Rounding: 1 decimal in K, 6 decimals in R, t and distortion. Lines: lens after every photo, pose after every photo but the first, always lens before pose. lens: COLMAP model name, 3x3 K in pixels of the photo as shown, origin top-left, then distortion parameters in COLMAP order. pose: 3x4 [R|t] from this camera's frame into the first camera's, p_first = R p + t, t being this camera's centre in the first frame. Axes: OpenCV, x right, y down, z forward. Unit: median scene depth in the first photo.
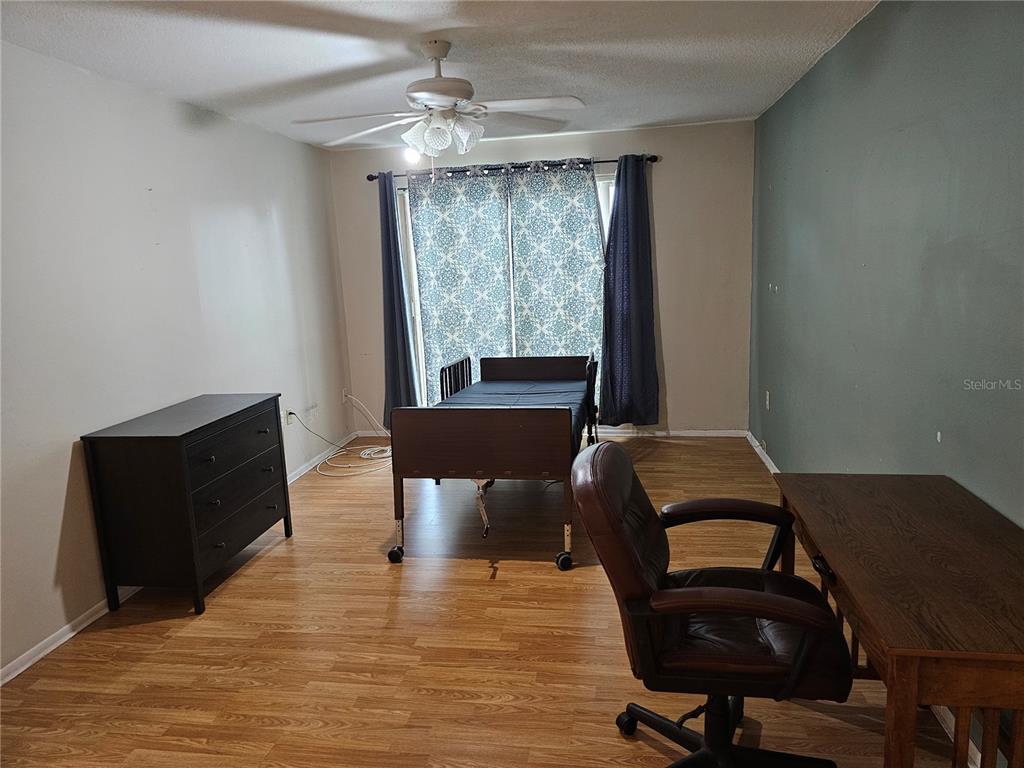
lens RADIAL K [[695.9, 0, 510.2], [0, 695.9, 387.7], [0, 0, 1]] dist [0.041631, -0.019974]
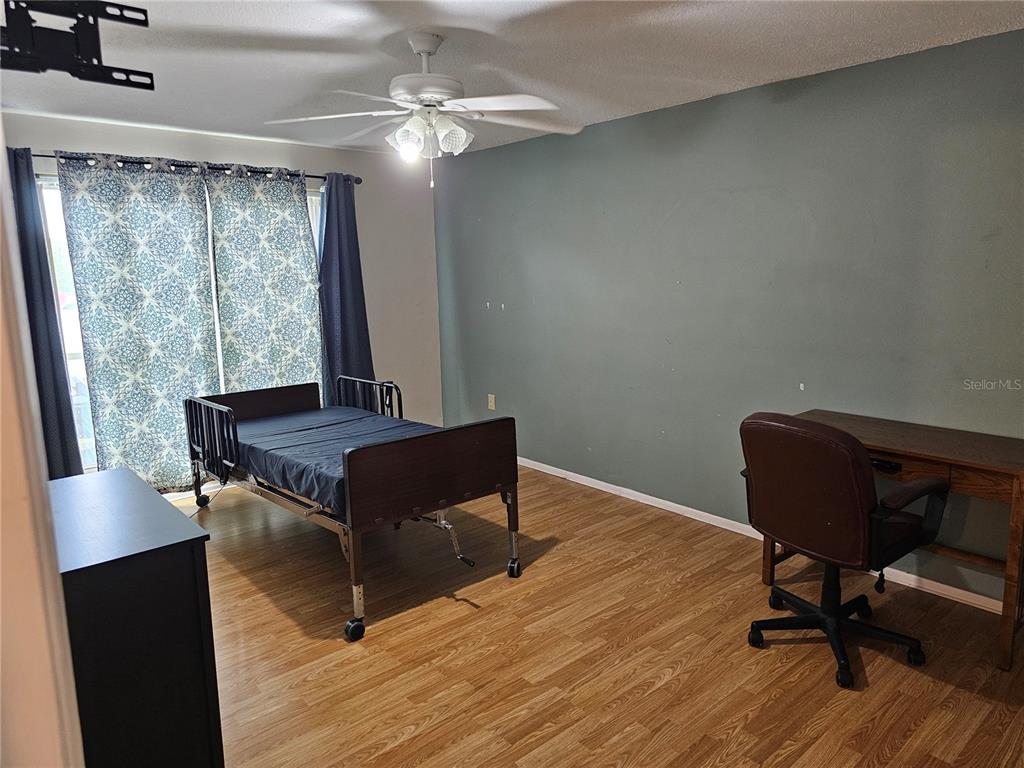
lens RADIAL K [[695.9, 0, 542.5], [0, 695.9, 366.0], [0, 0, 1]] dist [0.041631, -0.019974]
pose [[0.627039, -0.080619, 0.774805, -0.413190], [0.139041, 0.990241, -0.009488, -0.016453], [-0.766478, 0.113679, 0.632130, 0.186832]]
